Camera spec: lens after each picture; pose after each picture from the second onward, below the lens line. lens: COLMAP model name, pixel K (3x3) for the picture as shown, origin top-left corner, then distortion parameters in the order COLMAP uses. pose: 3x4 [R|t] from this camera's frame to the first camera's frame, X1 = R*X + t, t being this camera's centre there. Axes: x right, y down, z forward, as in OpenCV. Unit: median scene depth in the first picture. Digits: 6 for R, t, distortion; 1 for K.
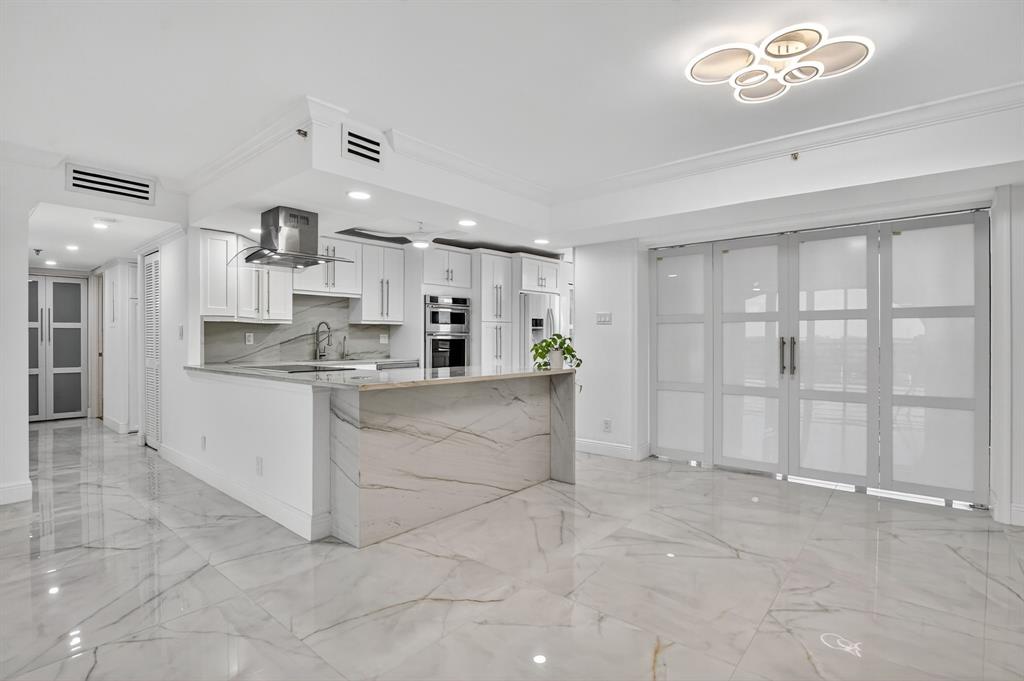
lens RADIAL K [[474.9, 0, 509.6], [0, 474.9, 342.1], [0, 0, 1]] dist [-0.027662, -0.000166]
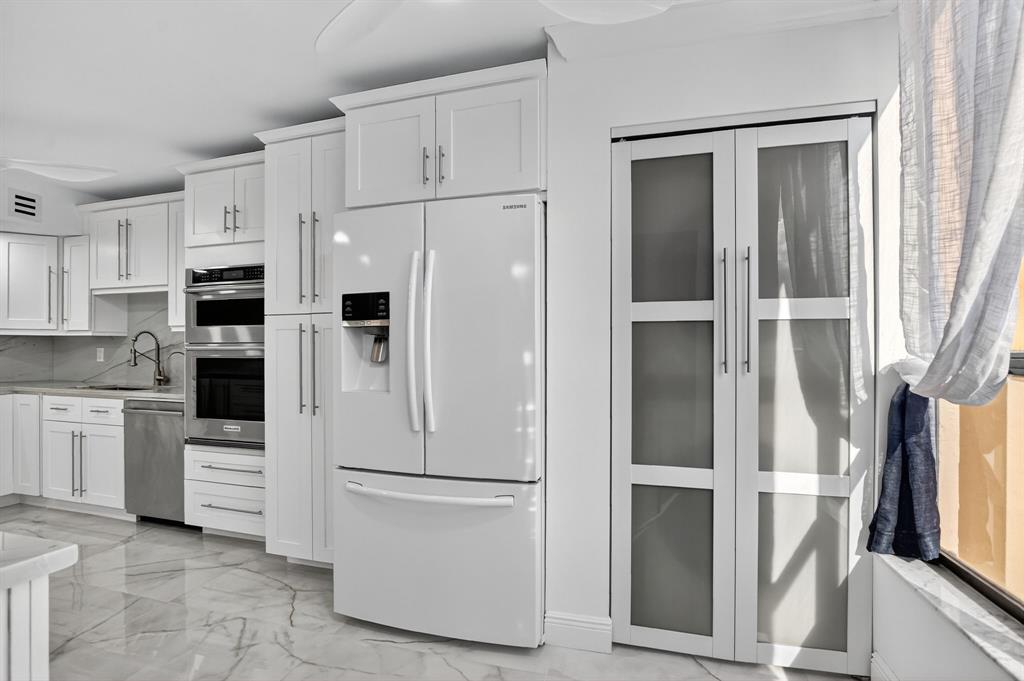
lens RADIAL K [[472.3, 0, 521.8], [0, 472.3, 351.5], [0, 0, 1]] dist [-0.018965, 0.000261]
pose [[0.419309, 0.001820, -0.907842, 0.434223], [-0.008442, 0.999963, -0.001894, -0.015320], [0.907804, 0.008459, 0.419308, 1.138615]]
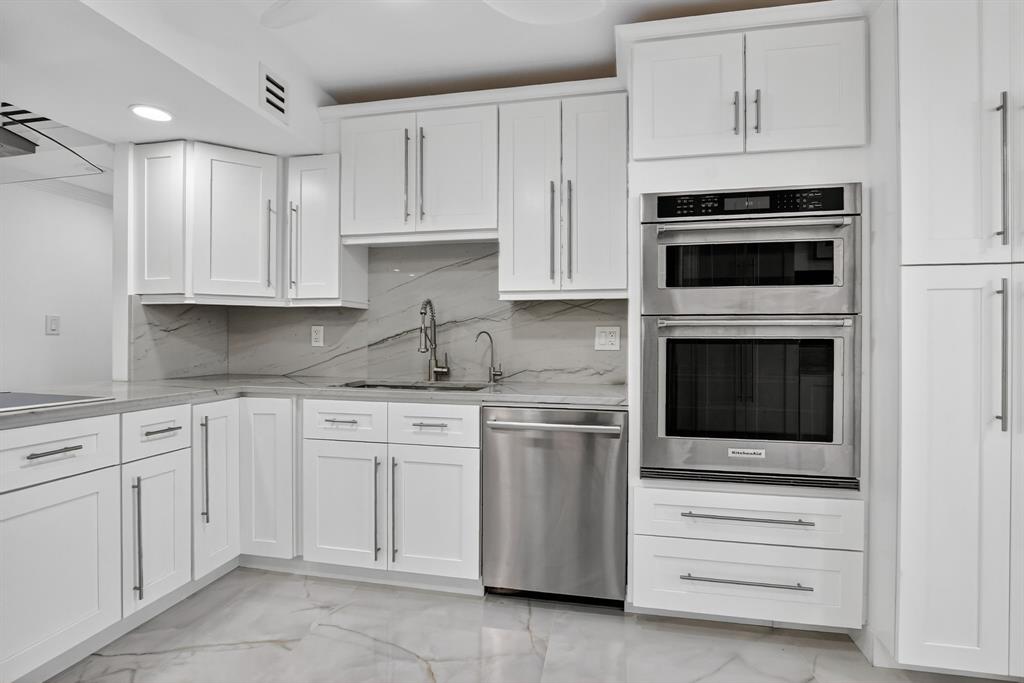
lens RADIAL K [[474.9, 0, 509.6], [0, 474.9, 343.1], [0, 0, 1]] dist [-0.027662, -0.000166]
pose [[0.496064, 0.010096, -0.868227, 0.048545], [-0.011367, 0.999922, 0.005132, -0.003911], [0.868211, 0.007324, 0.496141, 0.785009]]
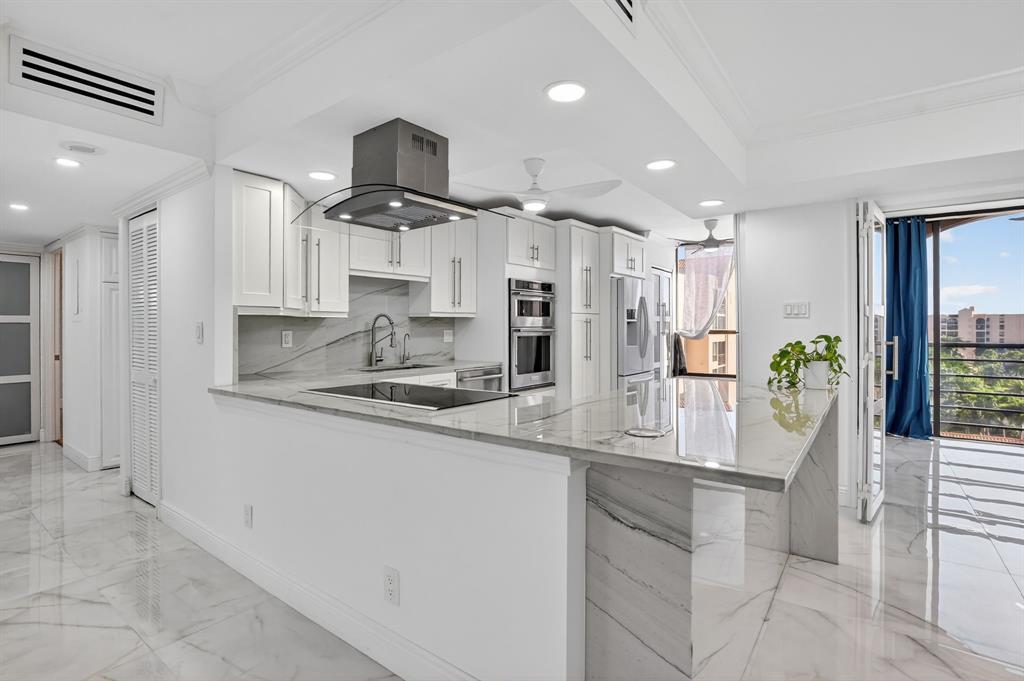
lens RADIAL K [[482.0, 0, 508.8], [0, 482.0, 330.0], [0, 0, 1]] dist [-0.024516, 0.000782]
pose [[0.998639, -0.003967, 0.052000, -0.223574], [0.004154, 0.999985, -0.003491, -0.014352], [-0.051986, 0.003702, 0.998641, 0.233848]]
